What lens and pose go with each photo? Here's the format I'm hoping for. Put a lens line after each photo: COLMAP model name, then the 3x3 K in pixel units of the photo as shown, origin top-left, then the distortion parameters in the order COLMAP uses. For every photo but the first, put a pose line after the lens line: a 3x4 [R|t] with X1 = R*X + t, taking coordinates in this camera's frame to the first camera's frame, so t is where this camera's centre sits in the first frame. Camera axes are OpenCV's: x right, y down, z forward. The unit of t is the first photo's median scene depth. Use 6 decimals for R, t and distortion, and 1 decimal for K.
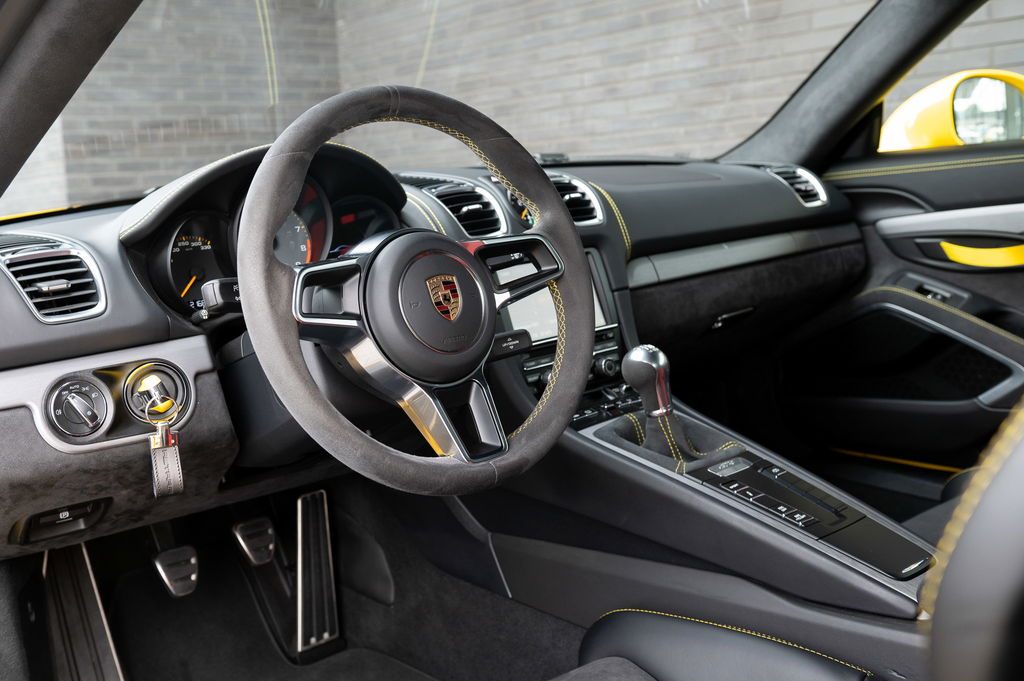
lens RADIAL K [[985.5, 0, 518.8], [0, 985.5, 341.5], [0, 0, 1]] dist [-0.010592, 0.000000]
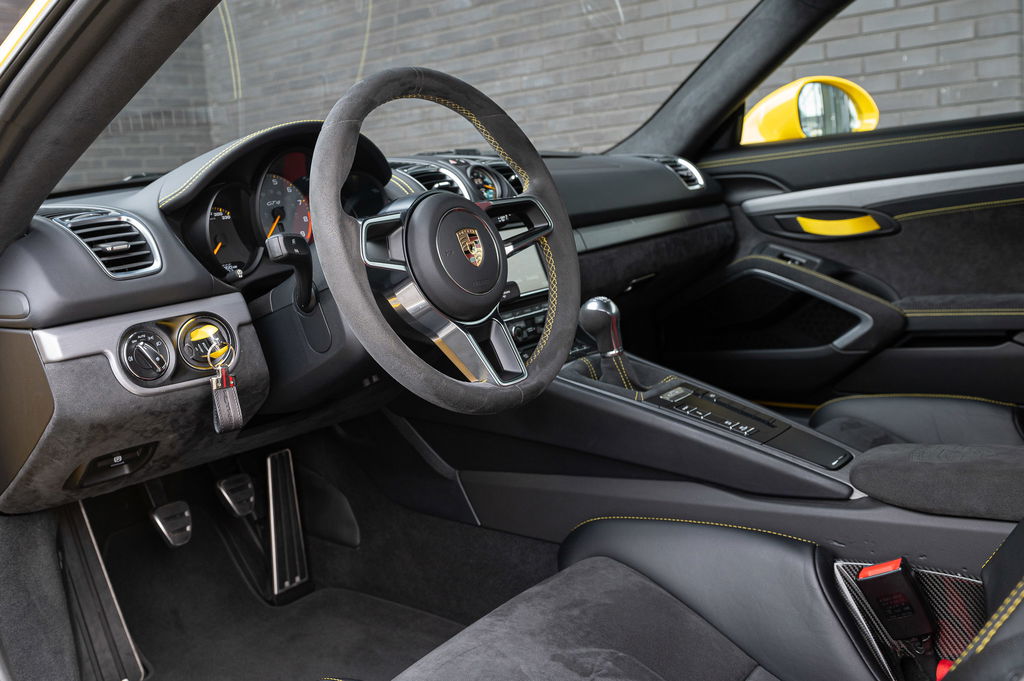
lens RADIAL K [[884.7, 0, 504.5], [0, 884.7, 335.5], [0, 0, 1]] dist [-0.018393, -0.003939]
pose [[0.988116, -0.039137, 0.148644, -0.122896], [0.039367, 0.999224, 0.001399, 0.037741], [-0.148583, 0.004469, 0.988890, -0.027207]]
